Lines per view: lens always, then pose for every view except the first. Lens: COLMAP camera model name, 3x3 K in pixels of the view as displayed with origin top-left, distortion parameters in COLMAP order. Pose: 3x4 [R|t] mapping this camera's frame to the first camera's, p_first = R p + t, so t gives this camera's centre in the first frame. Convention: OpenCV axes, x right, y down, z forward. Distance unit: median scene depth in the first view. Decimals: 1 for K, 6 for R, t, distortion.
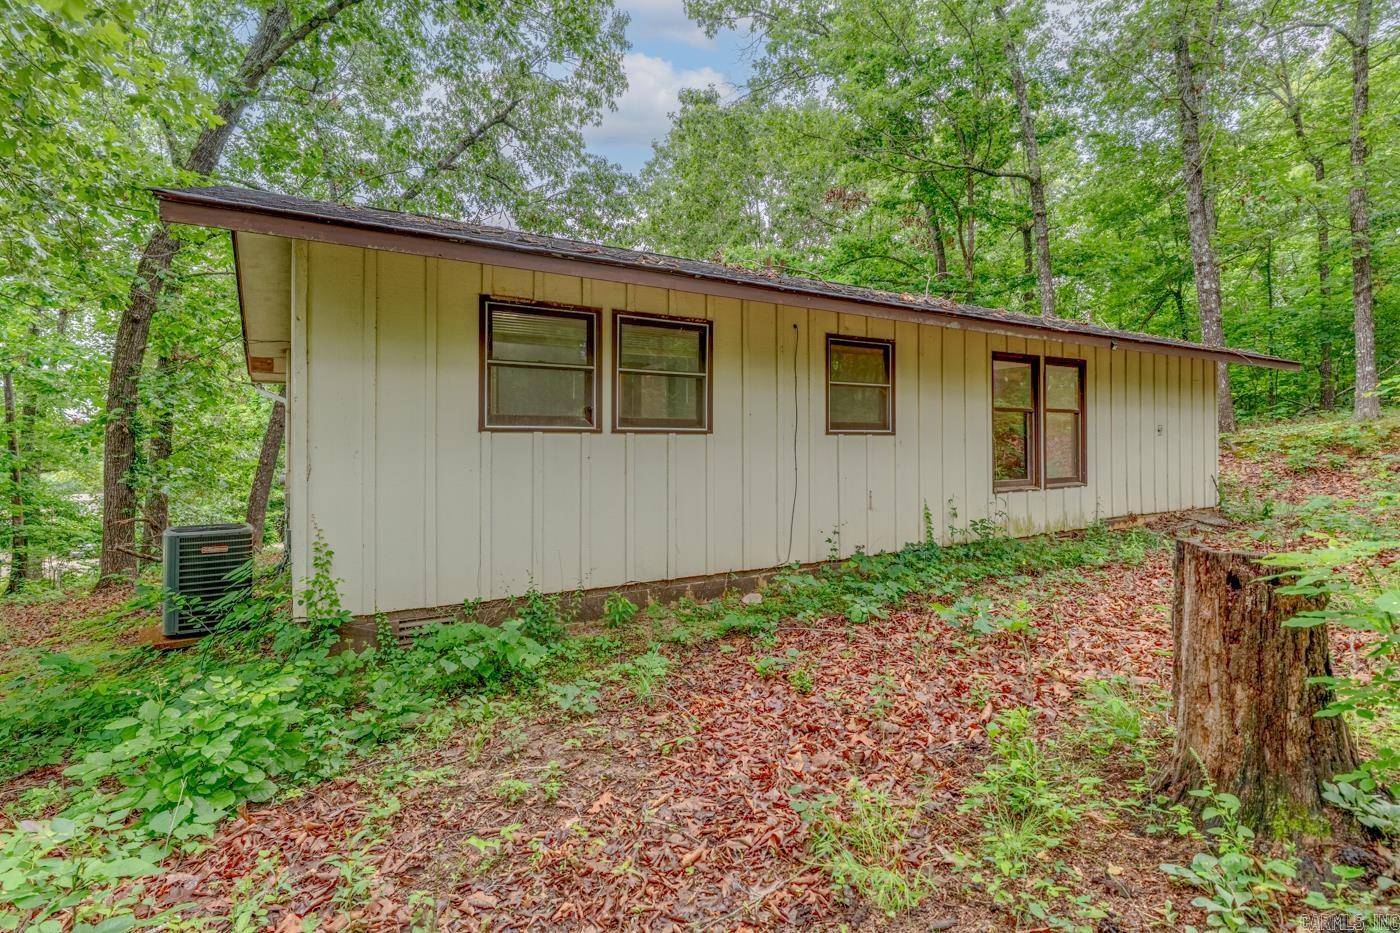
lens RADIAL K [[671.6, 0, 699.5], [0, 671.6, 459.2], [0, 0, 1]] dist [0.000710, 0.000450]
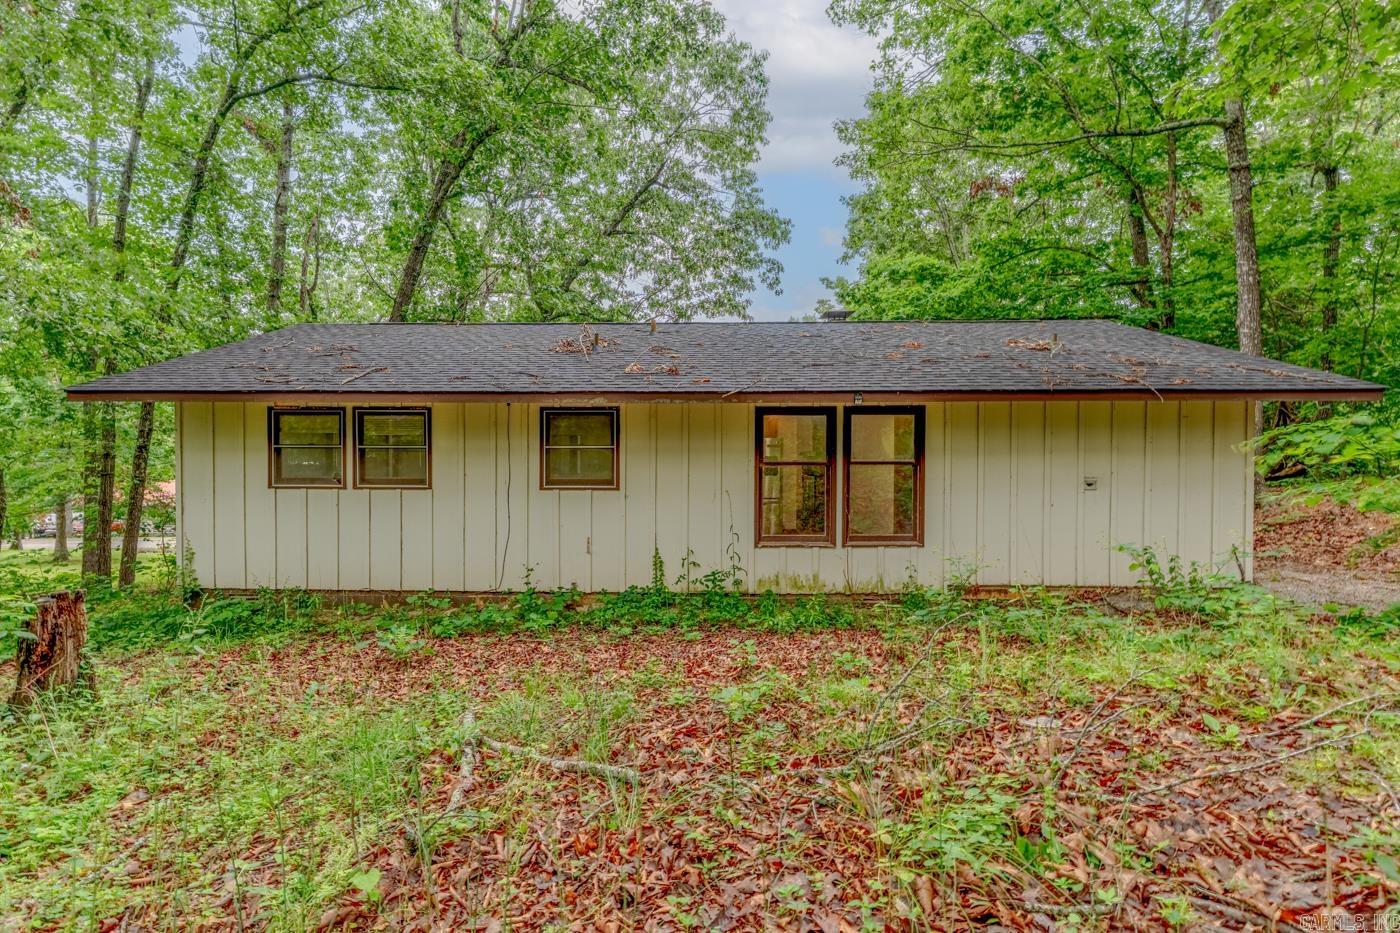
lens RADIAL K [[671.6, 0, 699.5], [0, 671.6, 459.2], [0, 0, 1]] dist [0.000710, 0.000450]
pose [[0.844912, 0.025031, -0.534319, 1.046287], [-0.016061, 0.999641, 0.021432, -0.118553], [0.534664, -0.009526, 0.845011, 0.107718]]
